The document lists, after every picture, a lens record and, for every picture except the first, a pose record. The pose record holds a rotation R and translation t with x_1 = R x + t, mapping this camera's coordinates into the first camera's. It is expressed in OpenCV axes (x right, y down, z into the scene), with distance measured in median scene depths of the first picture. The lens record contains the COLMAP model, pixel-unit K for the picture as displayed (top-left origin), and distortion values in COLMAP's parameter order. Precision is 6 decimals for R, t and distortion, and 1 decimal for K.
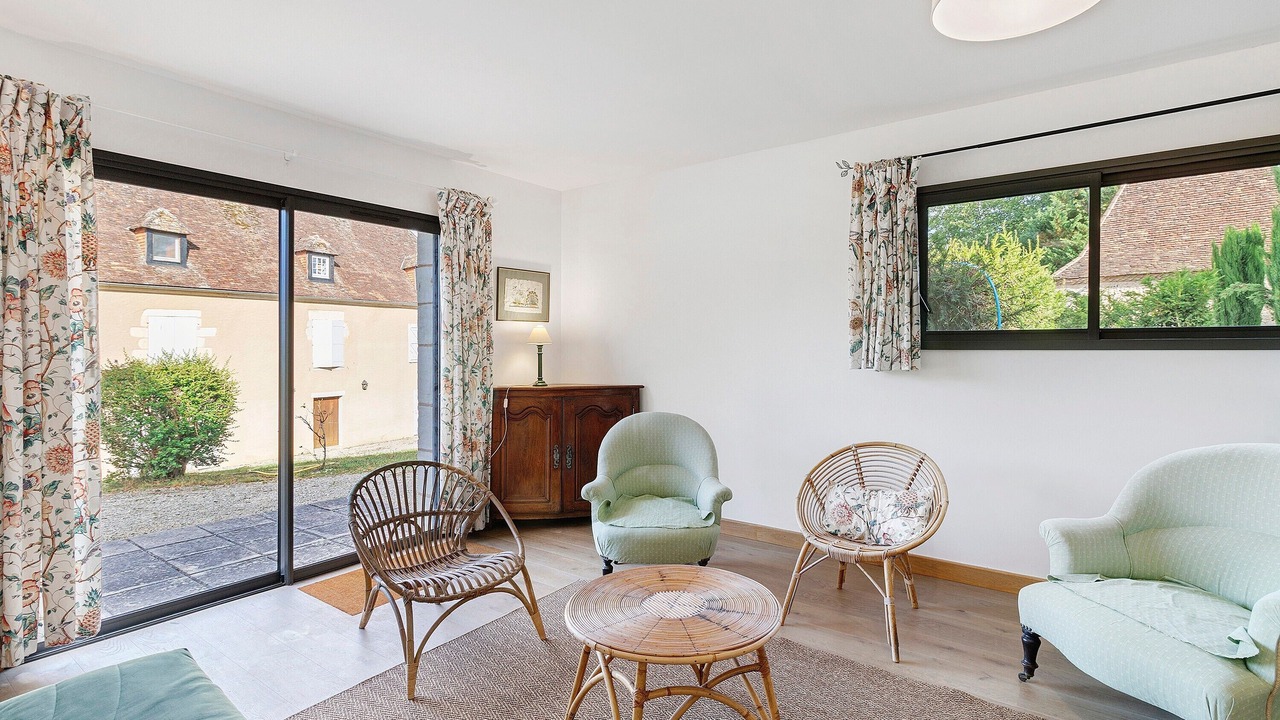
lens RADIAL K [[607.3, 0, 645.3], [0, 607.3, 349.7], [0, 0, 1]] dist [0.001090, -0.000098]
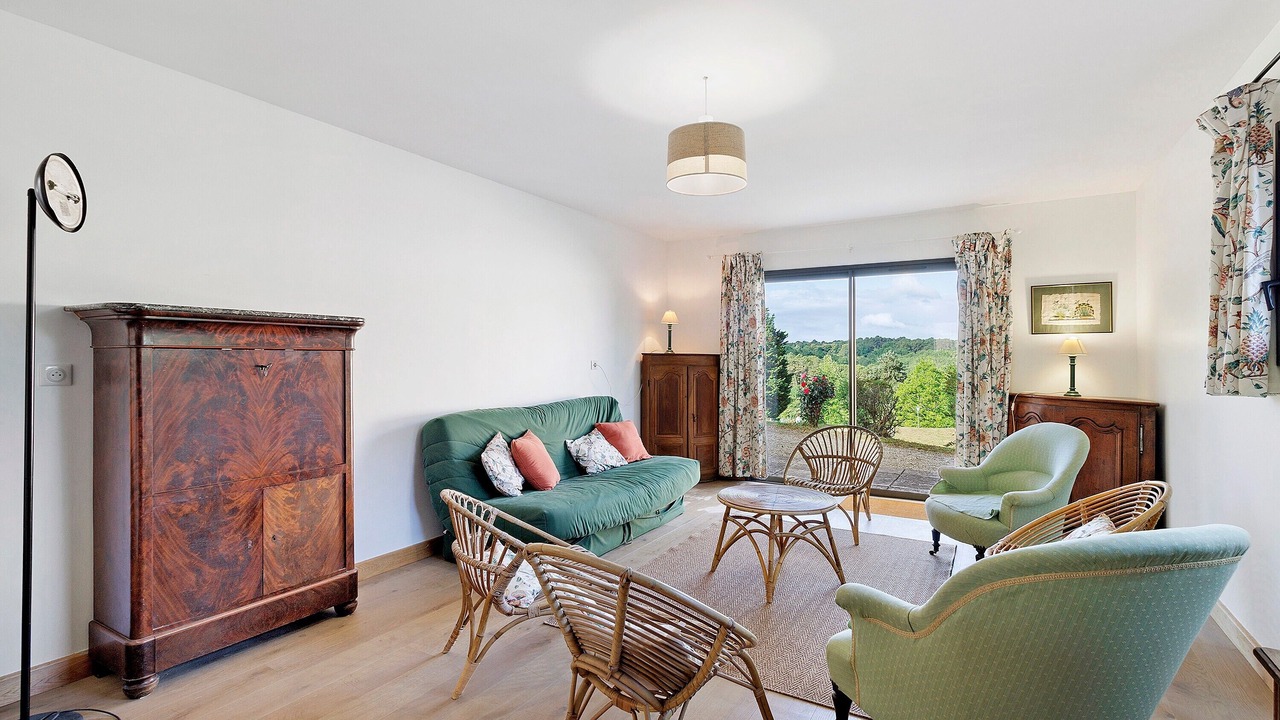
lens RADIAL K [[607.3, 0, 645.3], [0, 607.3, 349.7], [0, 0, 1]] dist [0.001090, -0.000098]
pose [[0.086972, -0.006055, -0.996192, 3.552160], [-0.009075, 0.999935, -0.006870, -0.023113], [0.996169, 0.009638, 0.086912, 0.851133]]
